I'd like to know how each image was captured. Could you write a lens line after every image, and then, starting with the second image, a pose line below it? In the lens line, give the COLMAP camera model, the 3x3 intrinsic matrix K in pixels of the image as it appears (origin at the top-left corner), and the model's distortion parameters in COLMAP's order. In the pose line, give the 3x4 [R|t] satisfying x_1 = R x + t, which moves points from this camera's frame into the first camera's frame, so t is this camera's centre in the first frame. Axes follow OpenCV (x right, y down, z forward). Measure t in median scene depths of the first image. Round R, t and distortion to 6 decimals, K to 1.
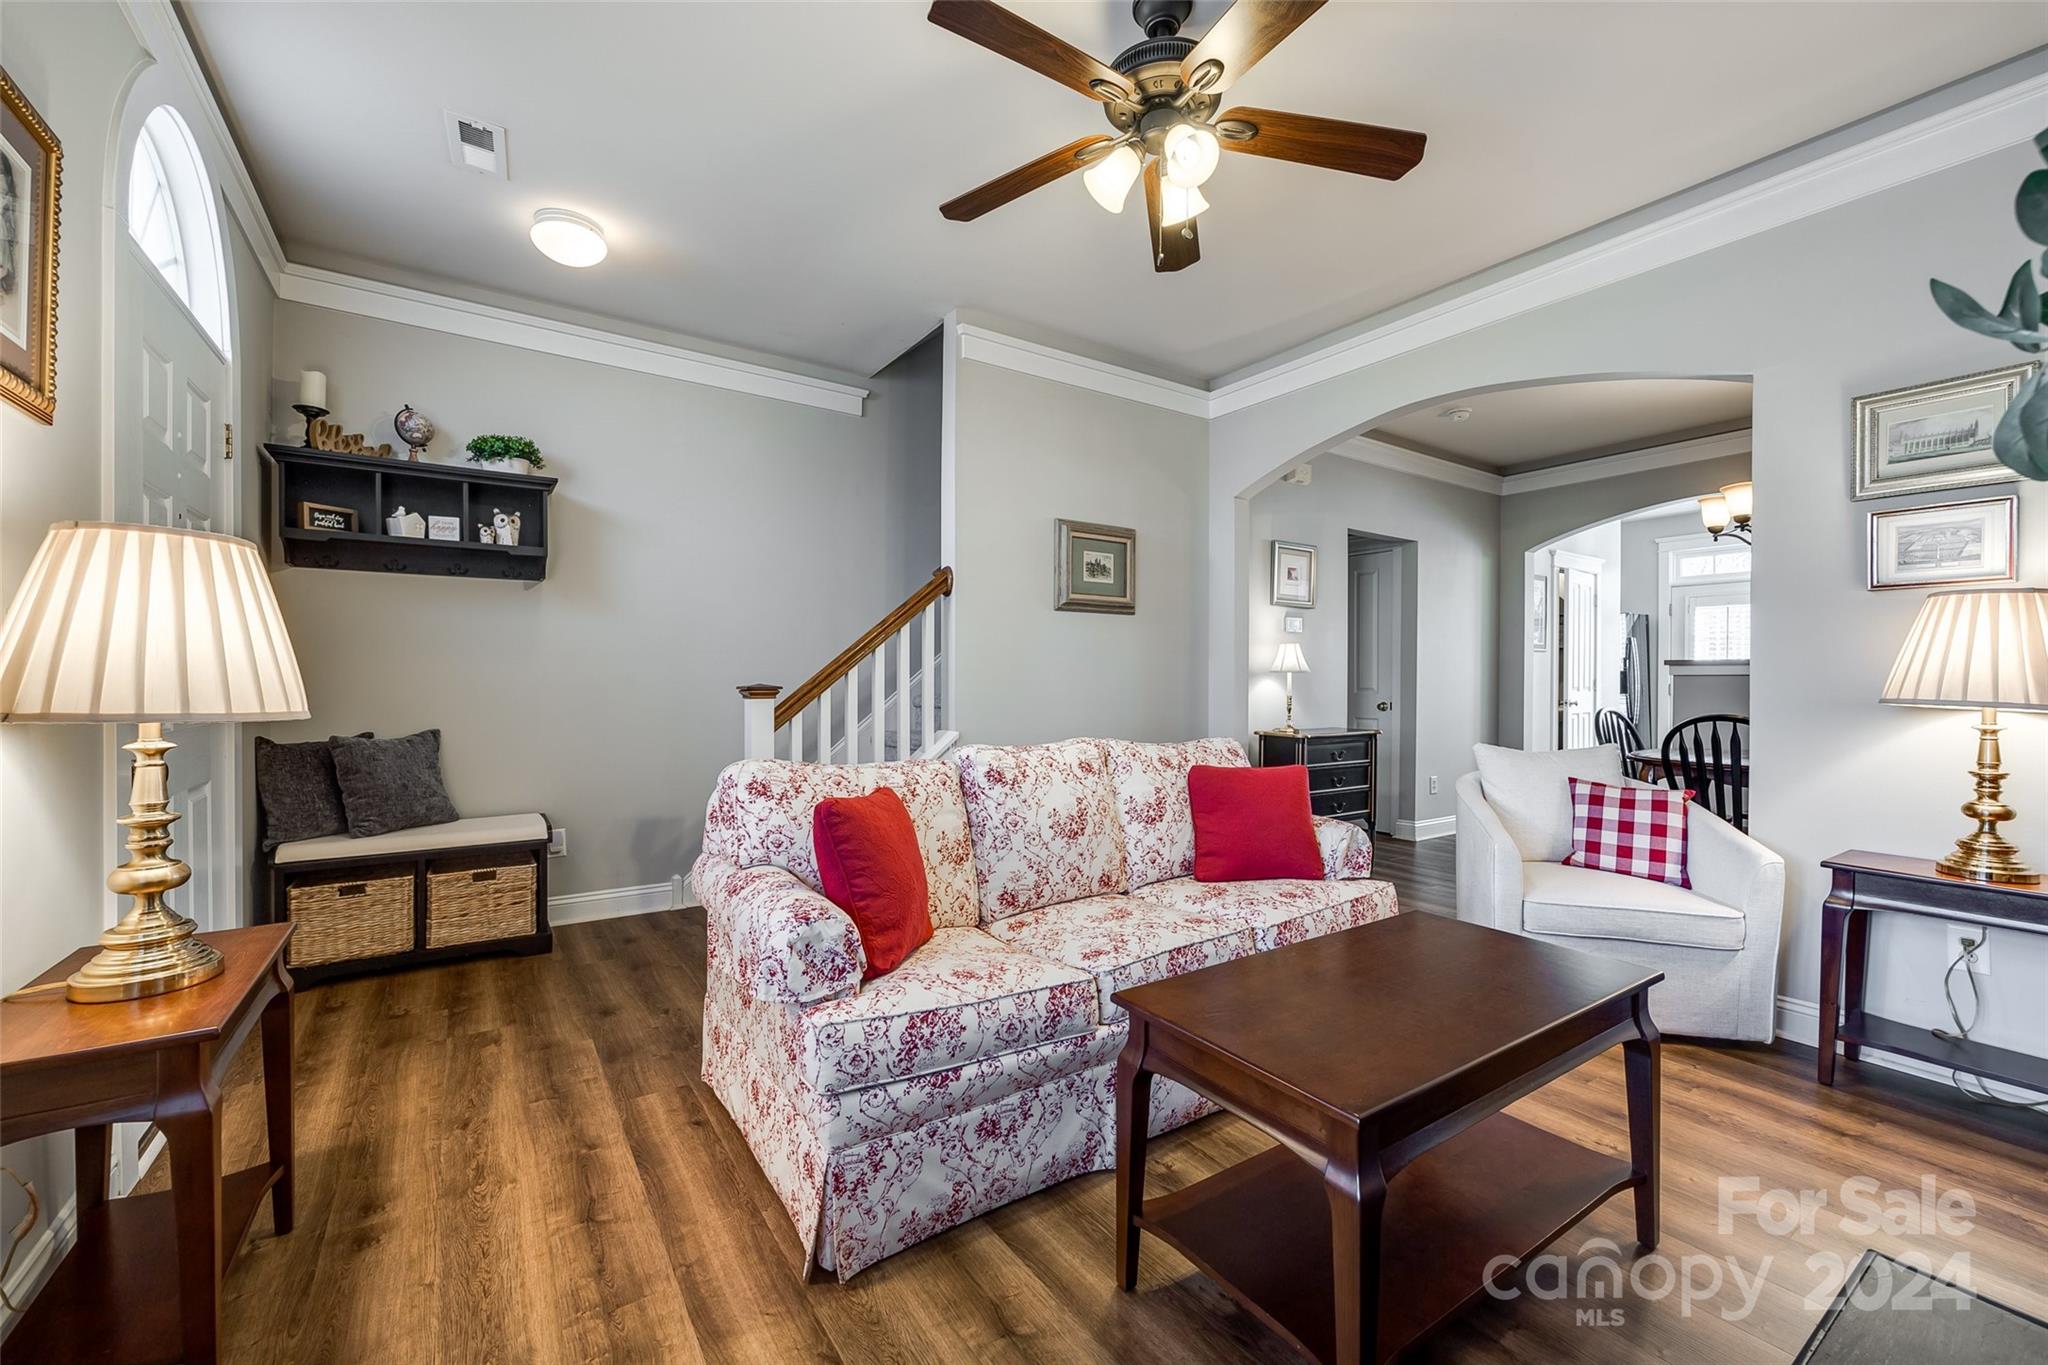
lens RADIAL K [[827.0, 0, 1032.9], [0, 827.0, 686.1], [0, 0, 1]] dist [0.001129, 0.000012]
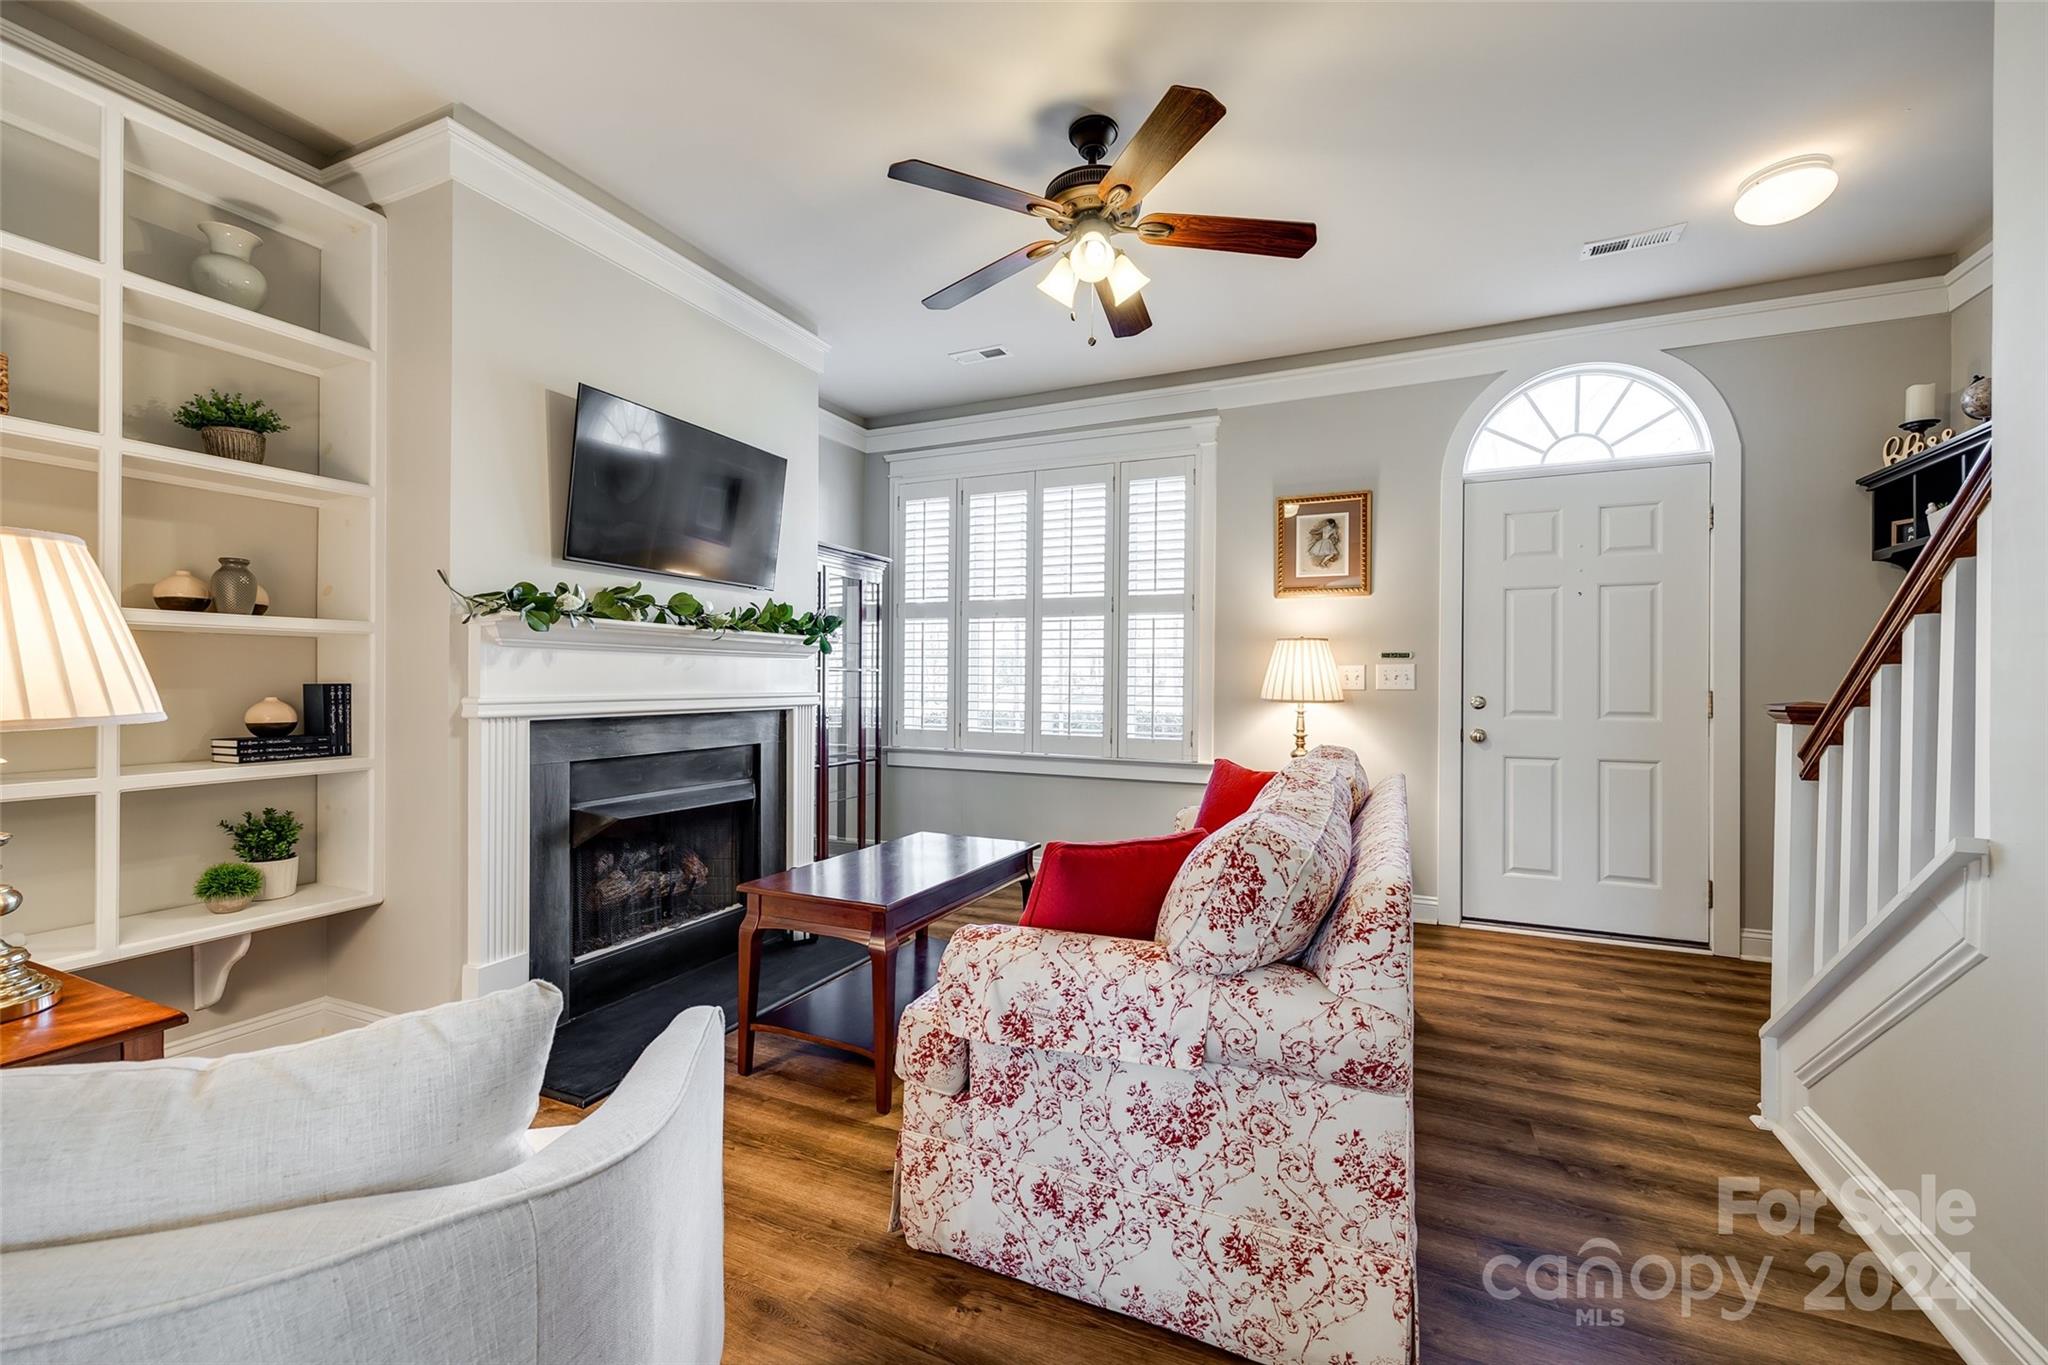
lens RADIAL K [[827.0, 0, 1027.4], [0, 827.0, 685.2], [0, 0, 1]] dist [0.001129, 0.000012]
pose [[-0.853271, -0.006054, -0.521433, 0.578656], [-0.014587, 0.999818, 0.012262, -0.016240], [0.521264, 0.018068, -0.853204, 1.335756]]
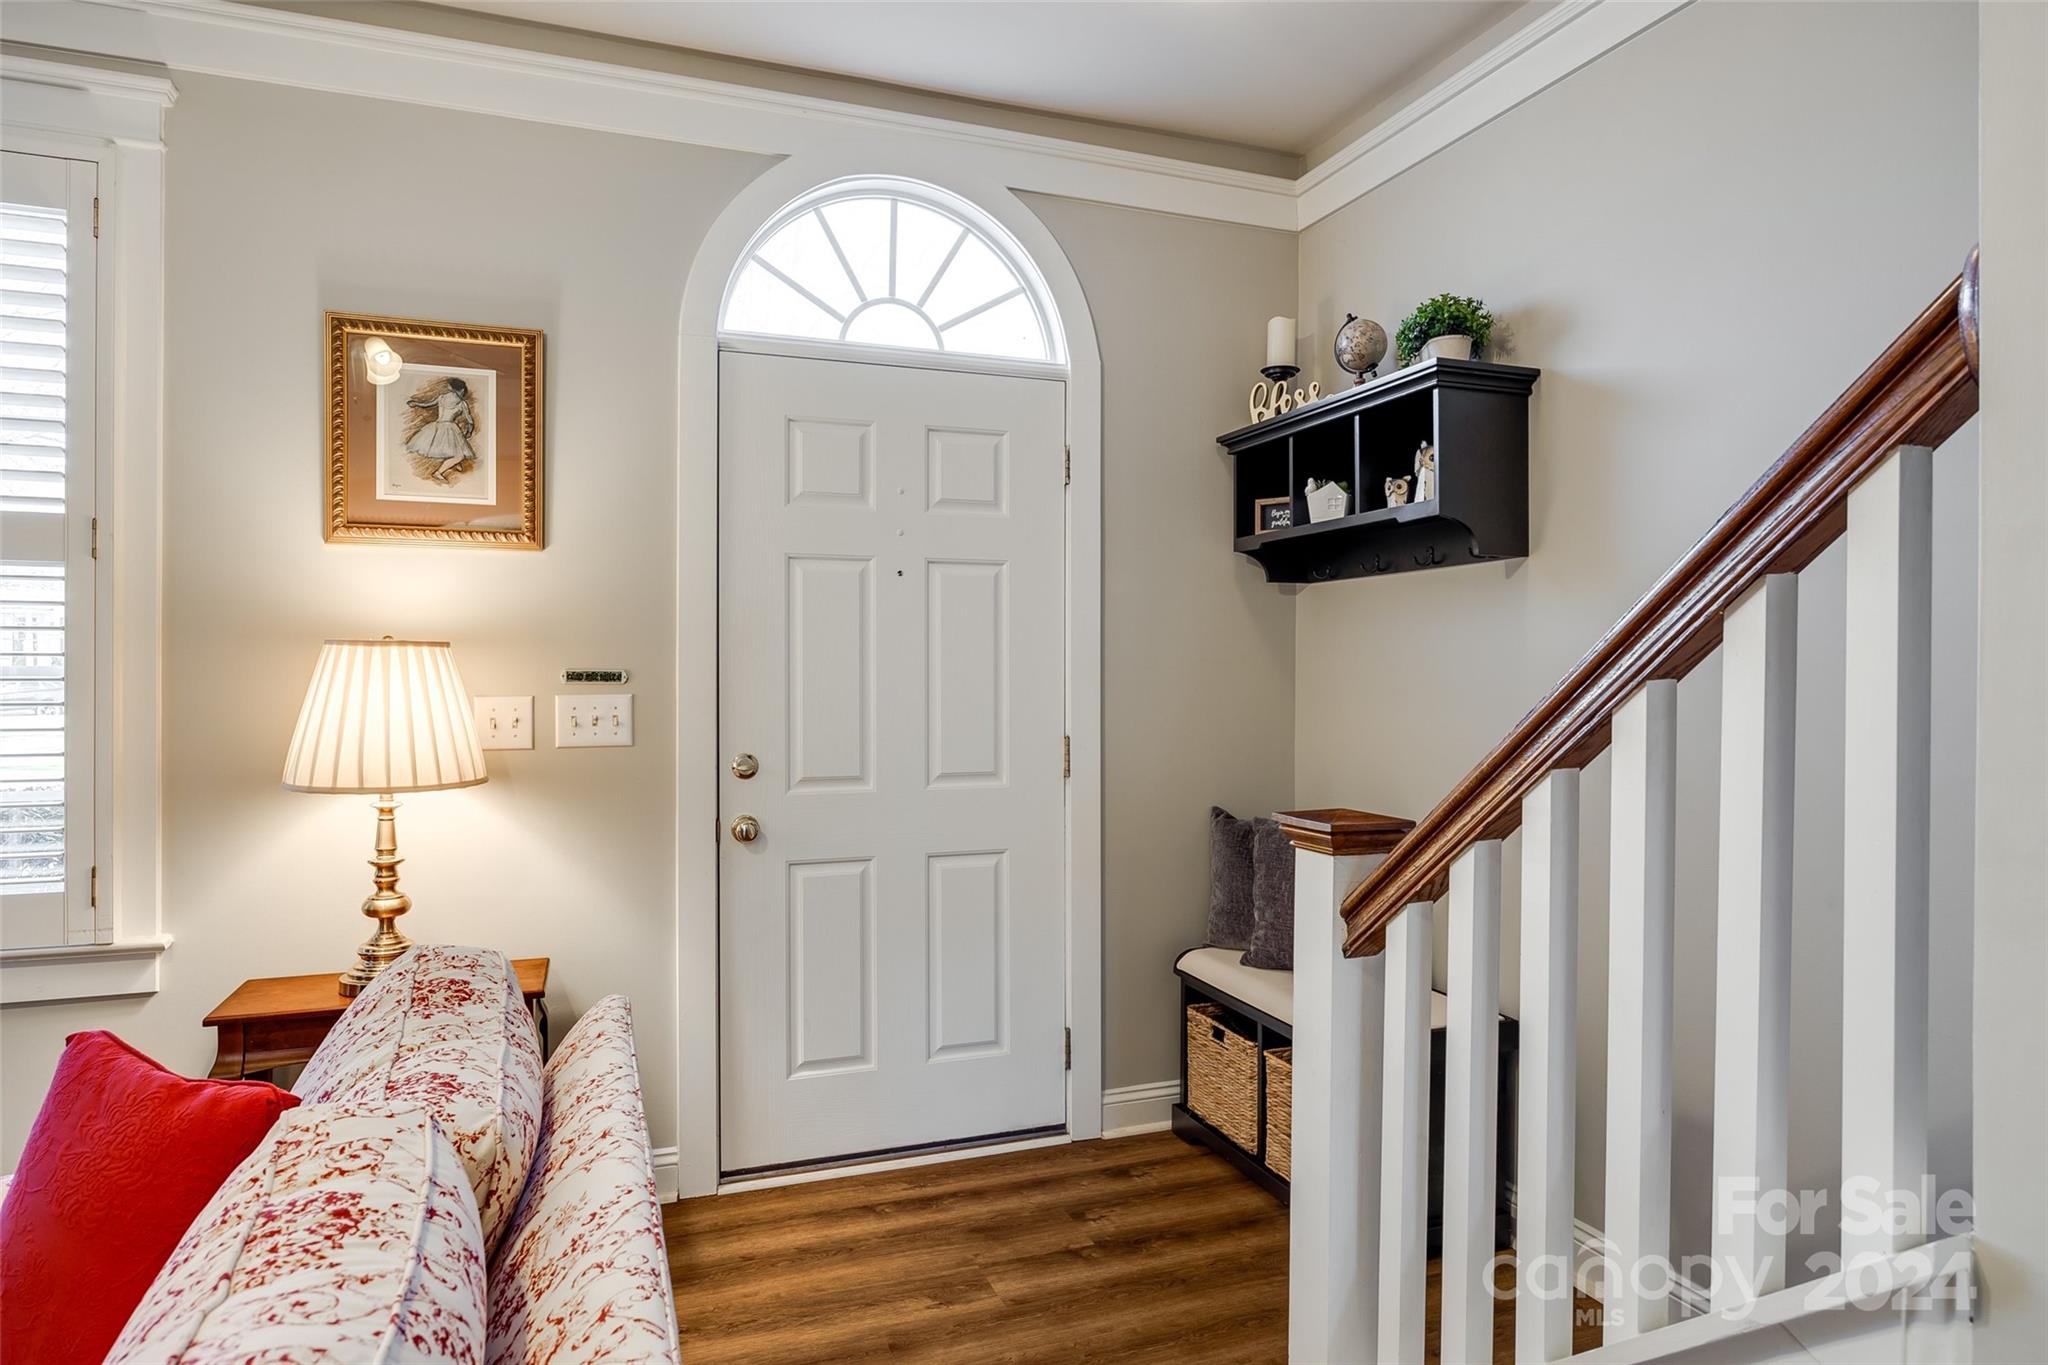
lens RADIAL K [[1187.1, 0, 1022.7], [0, 1187.1, 678.0], [0, 0, 1]] dist [-0.015824, 0.002139]
pose [[-0.242308, -0.000908, -0.970199, 0.213351], [-0.014387, 0.999893, 0.002657, -0.061957], [0.970093, 0.014602, -0.242295, 1.068981]]
